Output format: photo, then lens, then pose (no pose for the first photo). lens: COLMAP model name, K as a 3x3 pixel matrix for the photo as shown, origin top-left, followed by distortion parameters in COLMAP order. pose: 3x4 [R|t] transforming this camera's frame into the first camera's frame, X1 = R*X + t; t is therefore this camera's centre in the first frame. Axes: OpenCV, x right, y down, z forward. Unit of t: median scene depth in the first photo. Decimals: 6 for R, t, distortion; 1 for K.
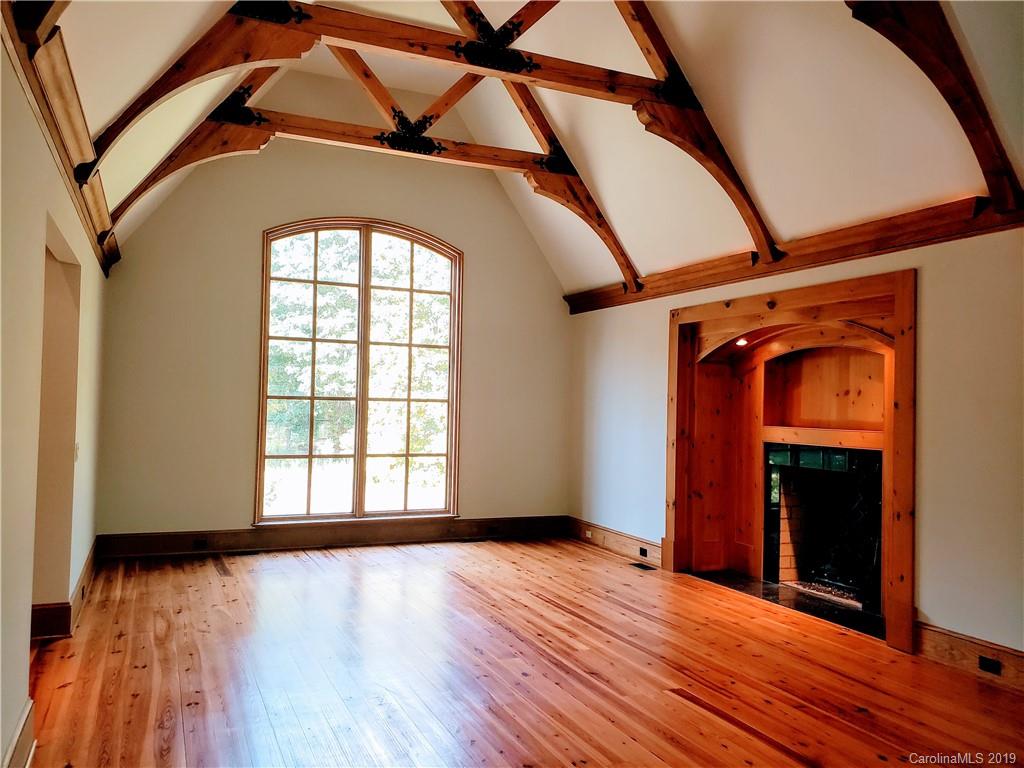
lens RADIAL K [[802.4, 0, 510.8], [0, 802.4, 386.7], [0, 0, 1]] dist [0.057961, 0.000057]
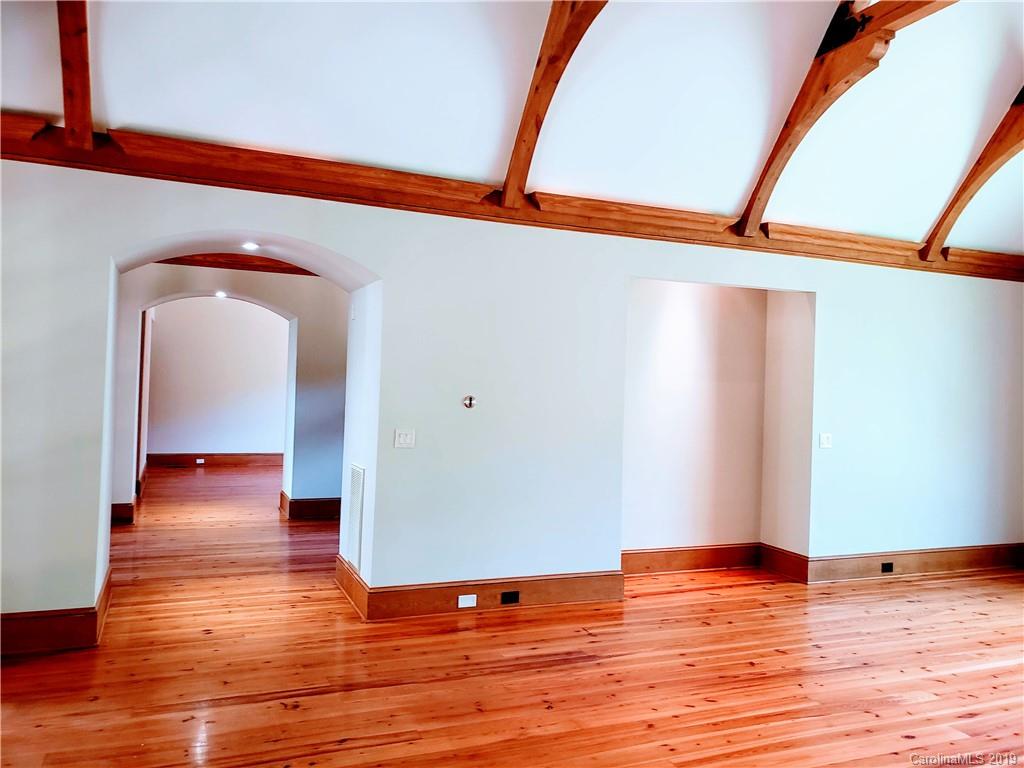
lens RADIAL K [[802.4, 0, 512.0], [0, 802.4, 383.0], [0, 0, 1]] dist [0.057961, 0.000057]
pose [[0.008111, -0.032540, -0.999438, 0.763806], [-0.004821, 0.999457, -0.032580, 0.035018], [0.999955, 0.005083, 0.007950, 0.557407]]
